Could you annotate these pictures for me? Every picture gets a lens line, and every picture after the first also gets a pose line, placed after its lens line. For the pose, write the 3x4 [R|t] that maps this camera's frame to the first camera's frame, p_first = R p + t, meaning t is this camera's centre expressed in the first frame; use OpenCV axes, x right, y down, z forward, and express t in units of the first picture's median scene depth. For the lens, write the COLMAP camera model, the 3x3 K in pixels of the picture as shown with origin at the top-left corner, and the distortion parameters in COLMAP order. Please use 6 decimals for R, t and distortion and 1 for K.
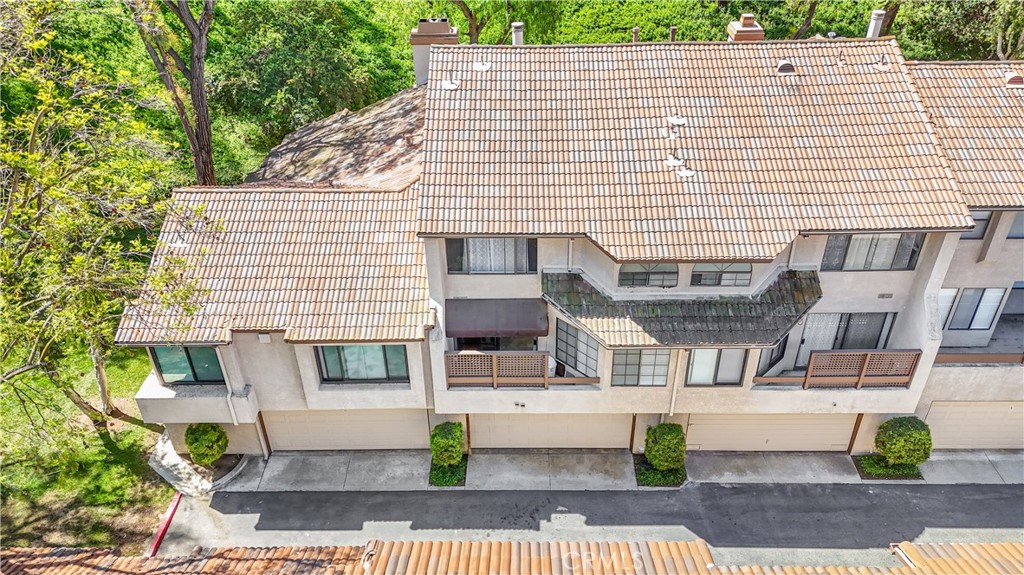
lens RADIAL K [[756.3, 0, 512.0], [0, 756.3, 287.5], [0, 0, 1]] dist [0.090532, -0.093476]
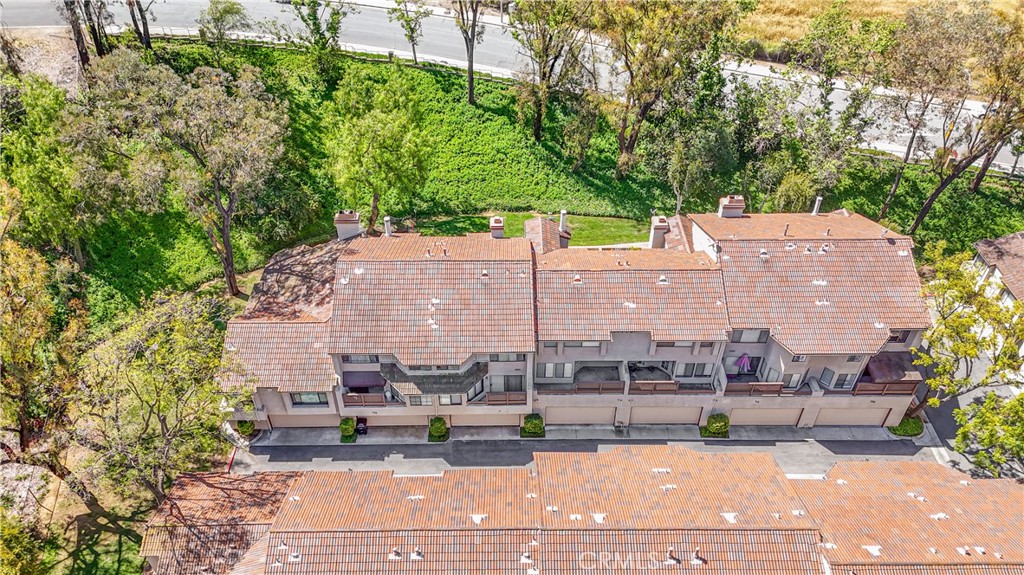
lens RADIAL K [[756.3, 0, 512.0], [0, 756.3, 287.5], [0, 0, 1]] dist [0.090532, -0.093476]
pose [[0.999675, 0.000355, 0.025493, 0.376856], [-0.003356, 0.993035, 0.117772, -0.518745], [-0.025274, -0.117819, 0.992713, -1.360955]]
